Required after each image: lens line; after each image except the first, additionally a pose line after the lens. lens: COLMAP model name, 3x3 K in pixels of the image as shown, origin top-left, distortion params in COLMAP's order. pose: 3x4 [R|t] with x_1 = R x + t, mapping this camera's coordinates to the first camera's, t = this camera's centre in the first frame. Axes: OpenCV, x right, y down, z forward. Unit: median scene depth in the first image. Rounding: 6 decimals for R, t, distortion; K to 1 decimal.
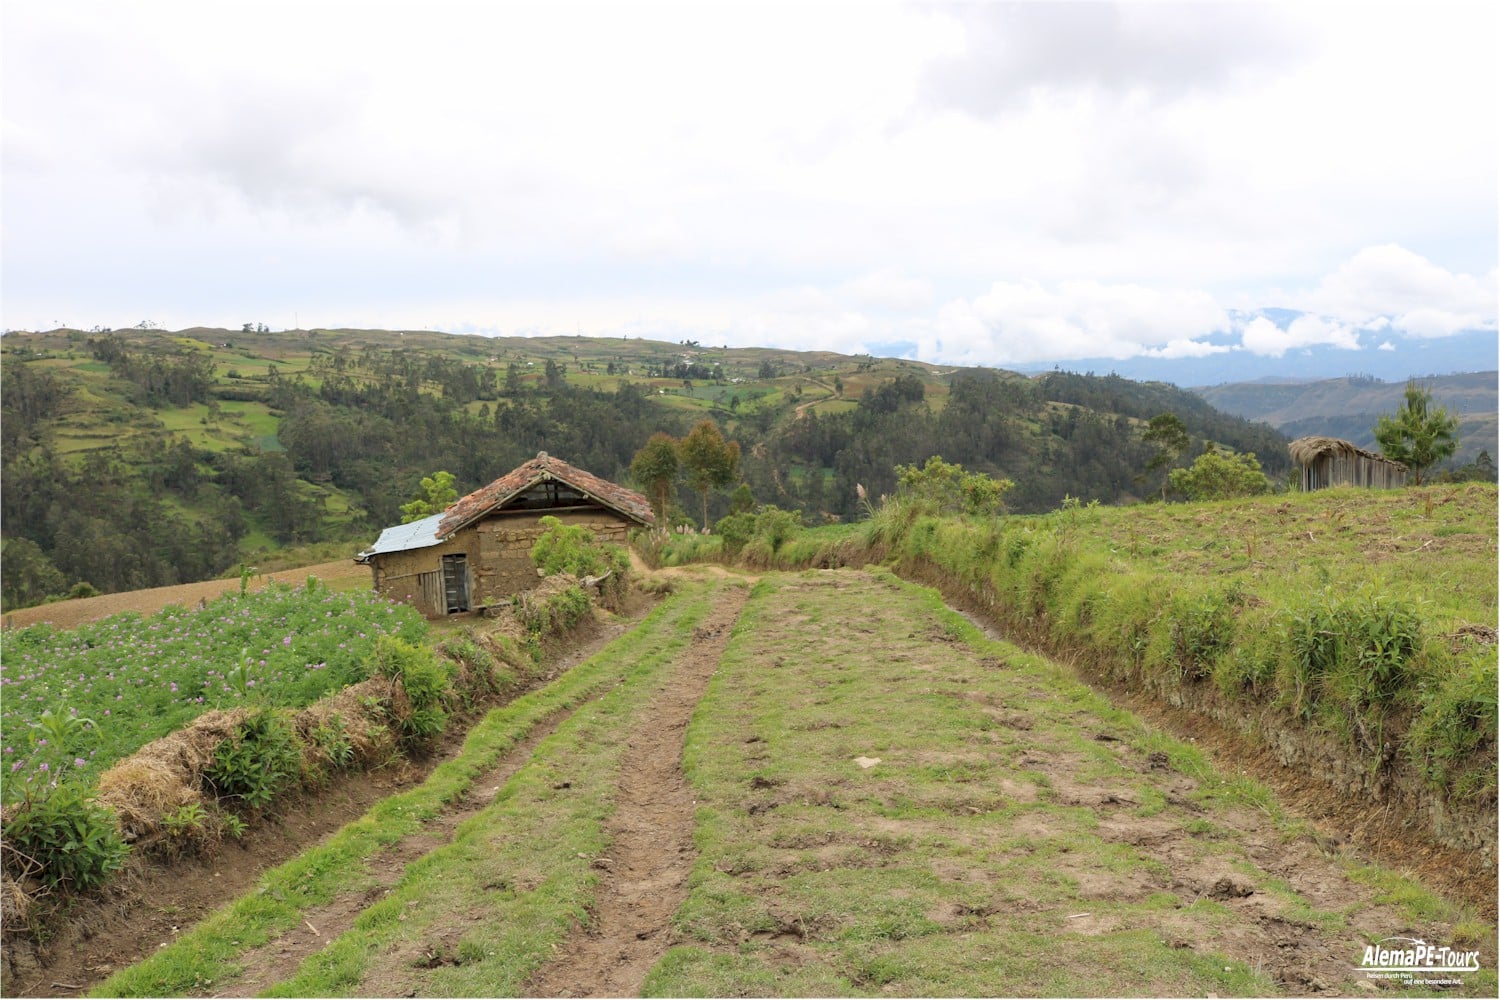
lens RADIAL K [[3610.4, 0, 750.0], [0, 3610.4, 500.0], [0, 0, 1]] dist [0.105735, -0.341811]
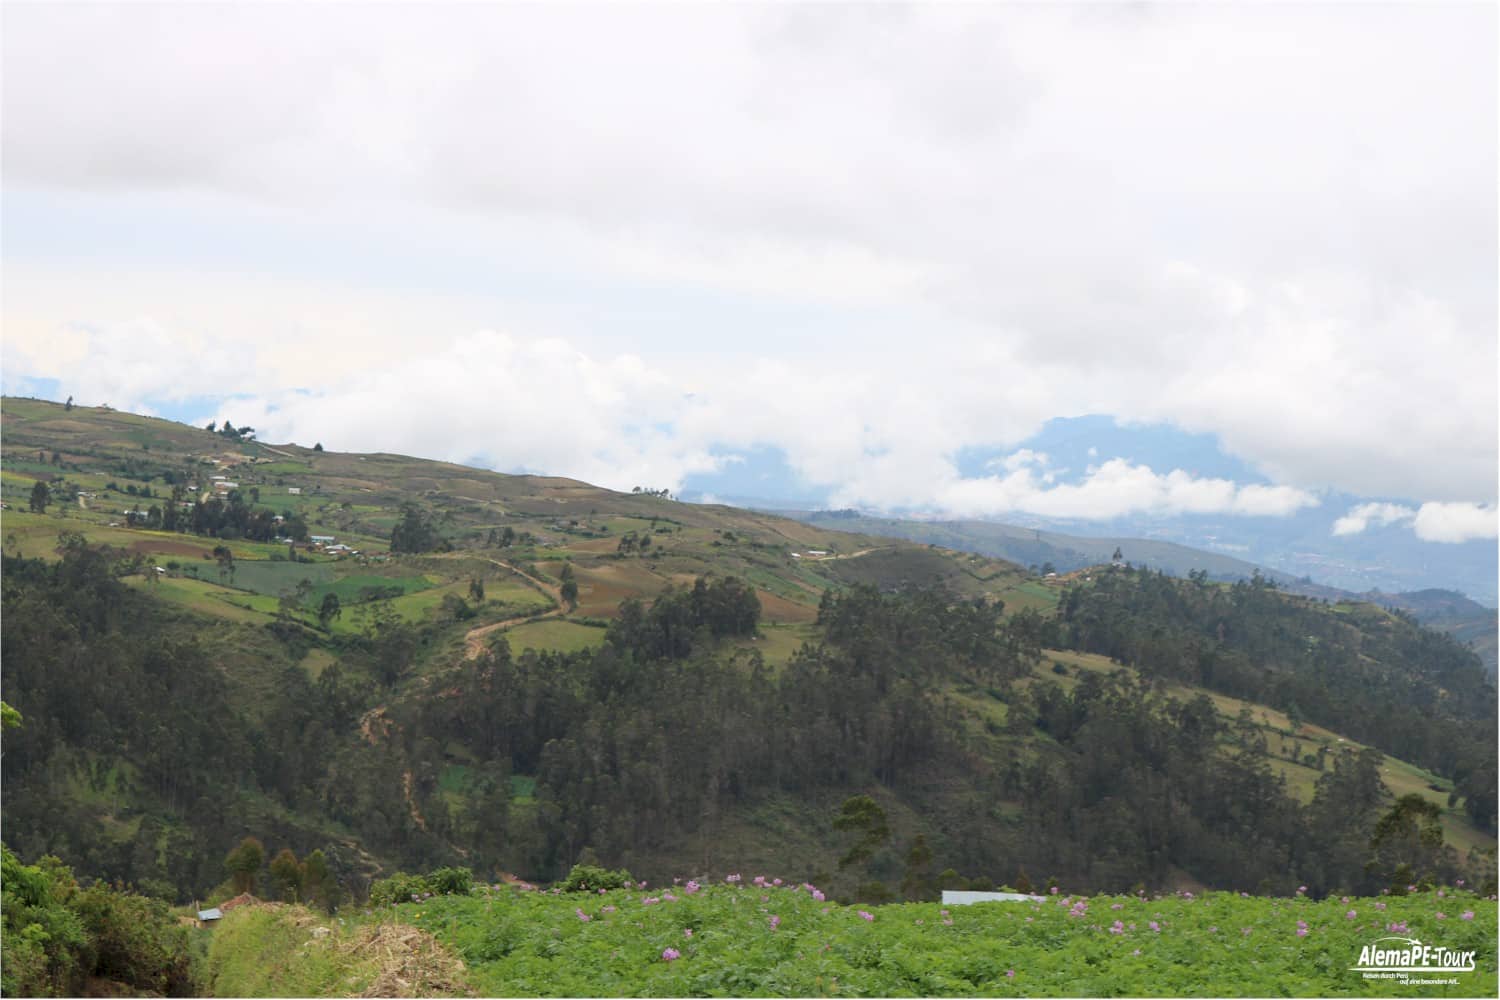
lens RADIAL K [[3610.4, 0, 750.0], [0, 3610.4, 500.0], [0, 0, 1]] dist [0.105735, -0.341811]
pose [[0.990987, 0.076080, 0.110260, -0.002929], [-0.063524, 0.991536, -0.113232, 0.006333], [-0.117941, 0.105207, 0.987432, 0.555421]]
